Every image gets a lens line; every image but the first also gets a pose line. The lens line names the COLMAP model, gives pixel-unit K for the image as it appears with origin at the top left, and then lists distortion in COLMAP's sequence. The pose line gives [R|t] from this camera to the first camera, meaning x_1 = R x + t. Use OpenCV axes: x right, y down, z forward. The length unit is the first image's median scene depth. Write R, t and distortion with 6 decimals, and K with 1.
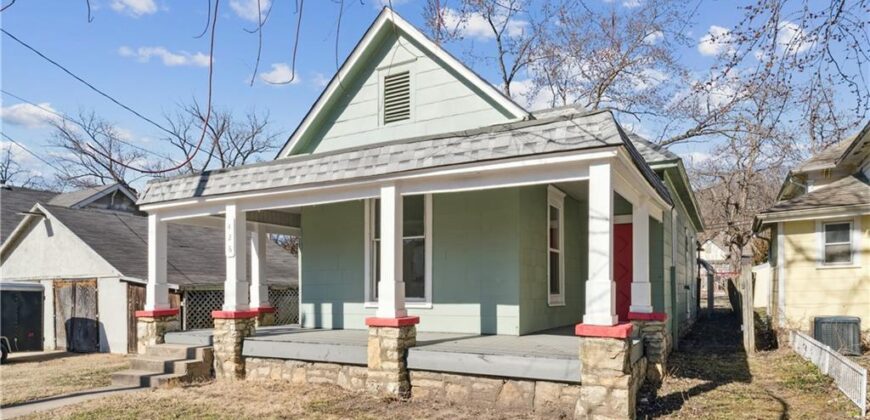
lens RADIAL K [[527.1, 0, 434.8], [0, 527.1, 204.7], [0, 0, 1]] dist [0.000679, -0.000410]
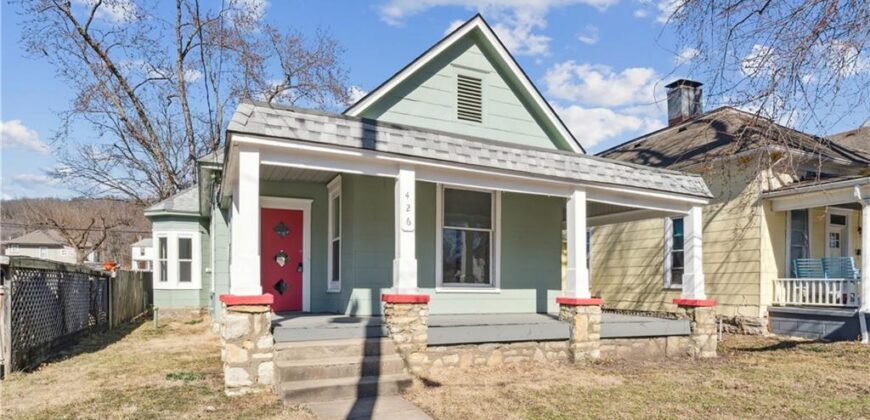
lens RADIAL K [[482.1, 0, 435.0], [0, 482.1, 210.0], [0, 0, 1]] dist [-0.001449, -0.000192]
pose [[0.589783, 0.139834, 0.795363, -1.016788], [-0.143713, 0.987347, -0.067021, 0.115391], [-0.794671, -0.074776, 0.602417, 0.519125]]
